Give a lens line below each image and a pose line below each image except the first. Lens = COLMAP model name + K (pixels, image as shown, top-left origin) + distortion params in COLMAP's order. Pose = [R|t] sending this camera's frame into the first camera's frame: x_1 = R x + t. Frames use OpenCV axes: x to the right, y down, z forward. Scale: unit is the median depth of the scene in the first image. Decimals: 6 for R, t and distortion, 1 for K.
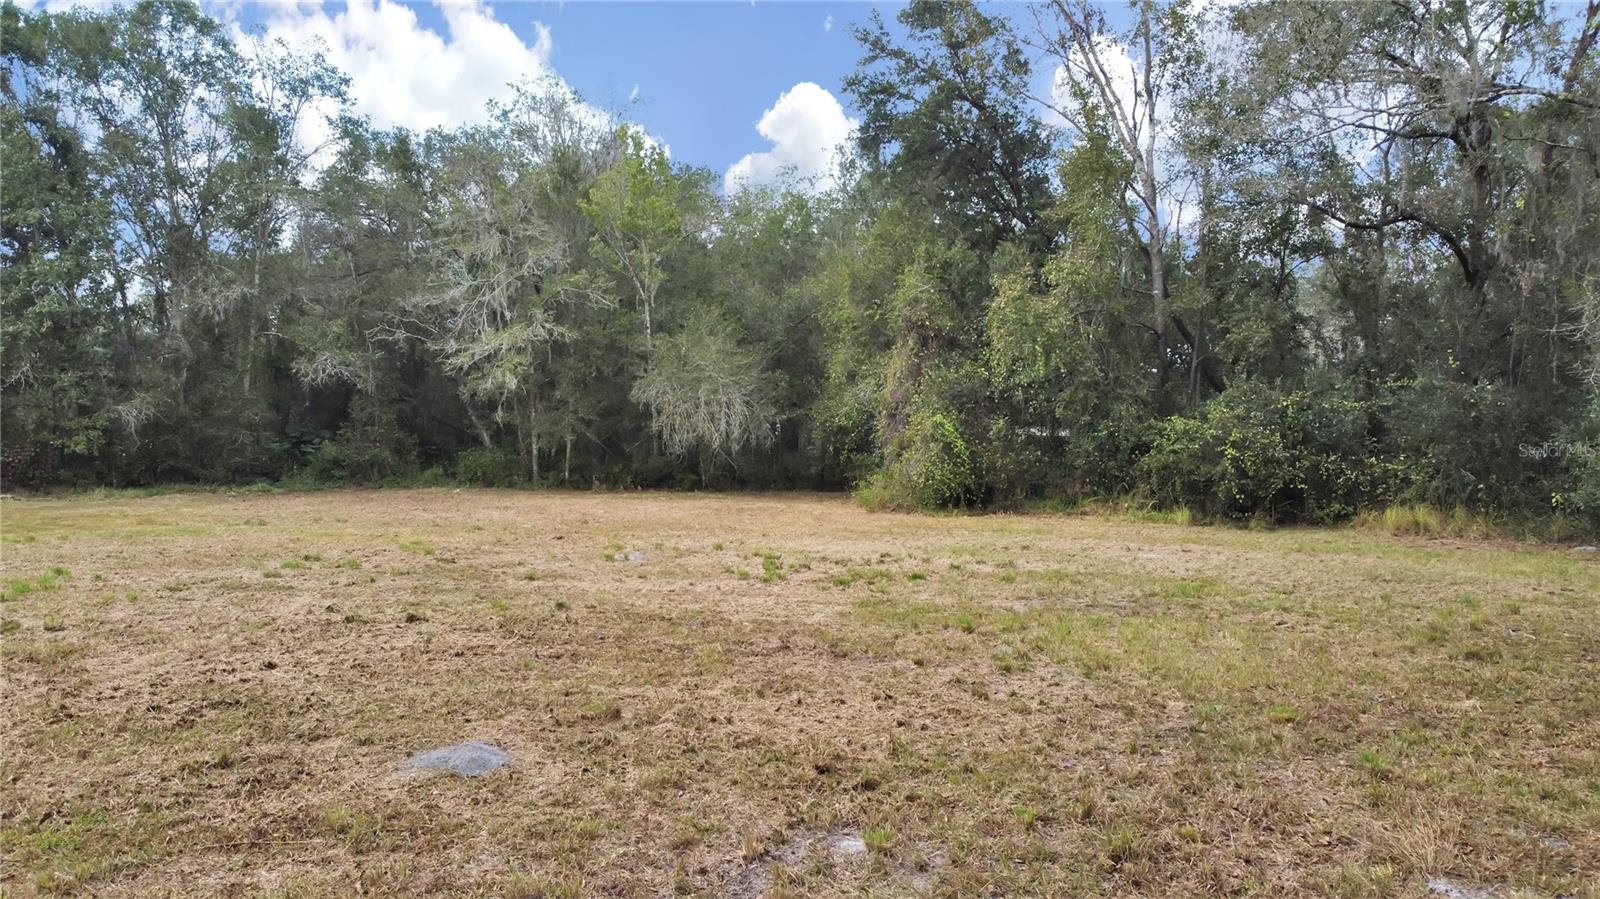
lens RADIAL K [[1211.3, 0, 799.6], [0, 1211.3, 455.9], [0, 0, 1]] dist [0.001423, -0.005855]
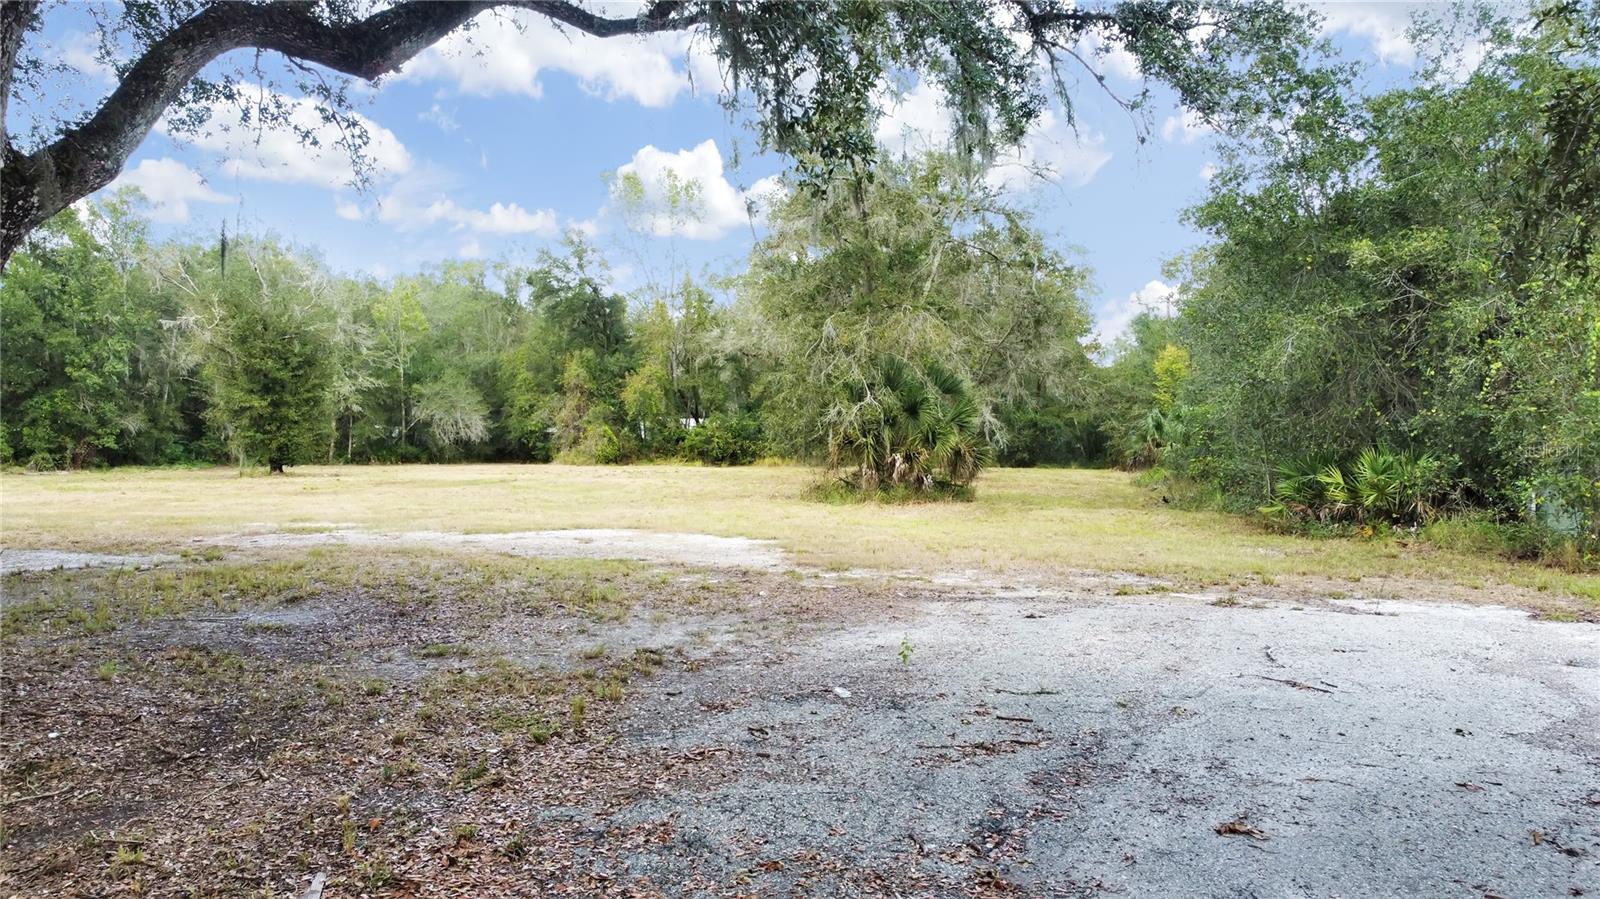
lens RADIAL K [[1211.3, 0, 799.6], [0, 1211.3, 455.9], [0, 0, 1]] dist [0.001423, -0.005855]
pose [[0.853925, -0.016215, 0.520144, -0.752357], [0.012854, 0.999867, 0.010067, 0.006431], [-0.520238, -0.001911, 0.854019, -1.204529]]
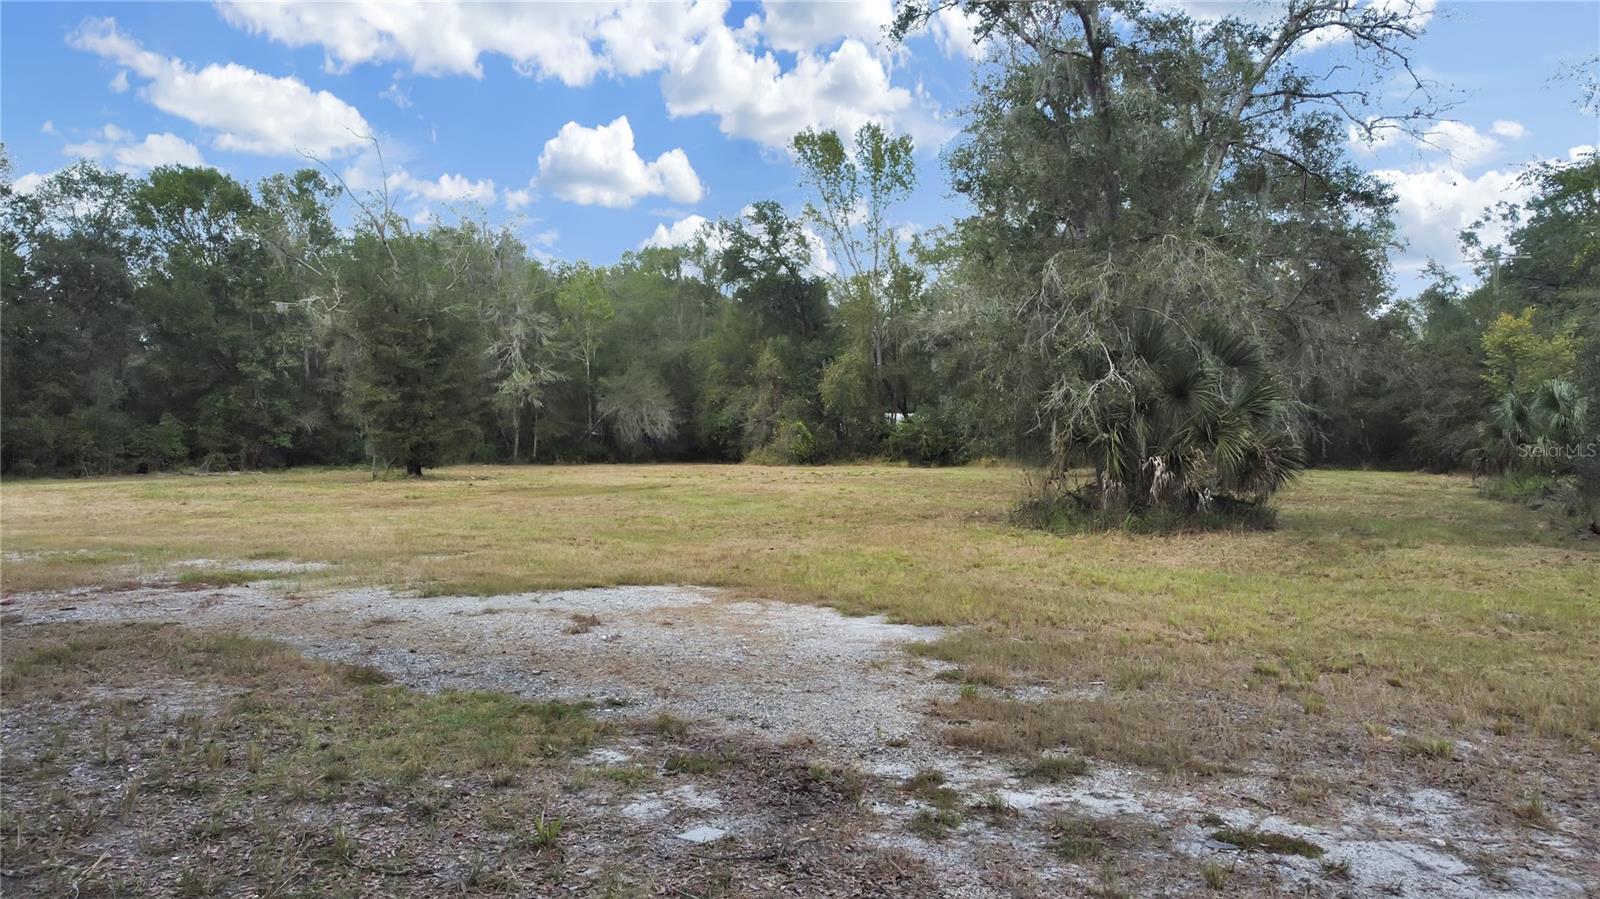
lens RADIAL K [[1211.3, 0, 799.6], [0, 1211.3, 455.9], [0, 0, 1]] dist [0.001423, -0.005855]
pose [[0.935769, -0.018121, 0.352146, -0.594832], [0.015504, 0.999827, 0.010251, 0.005541], [-0.352271, -0.004133, 0.935889, -0.967140]]
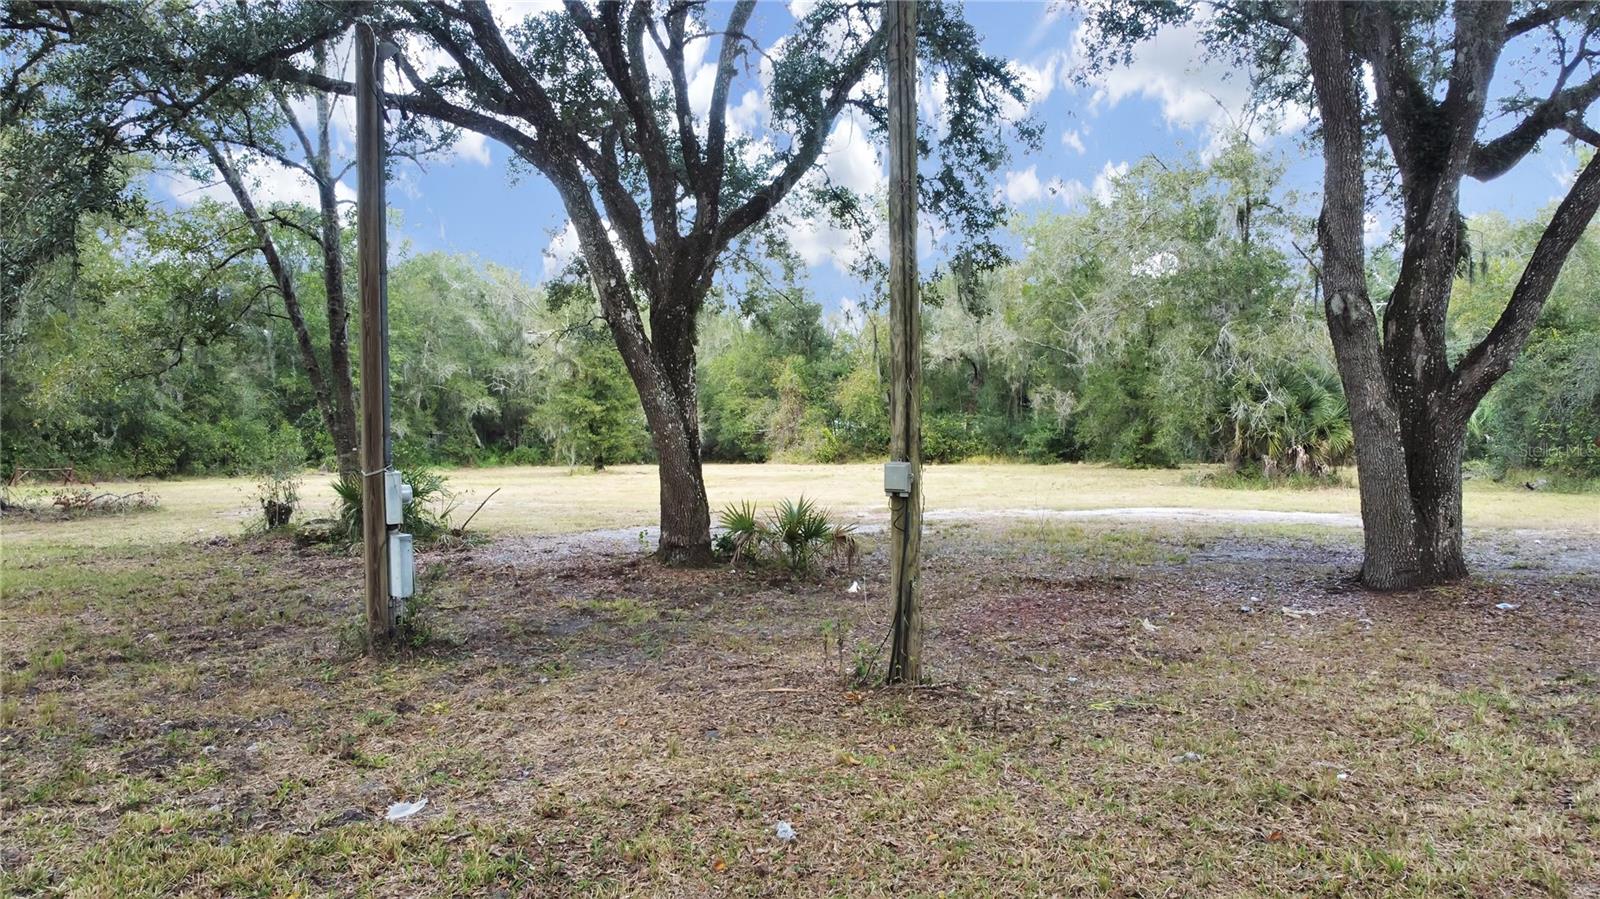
lens RADIAL K [[1211.3, 0, 799.6], [0, 1211.3, 455.9], [0, 0, 1]] dist [0.001423, -0.005855]
pose [[0.873459, -0.020232, 0.486478, -1.098700], [0.019478, 0.999788, 0.006608, 0.008462], [-0.486509, 0.003704, 0.873668, -1.170192]]
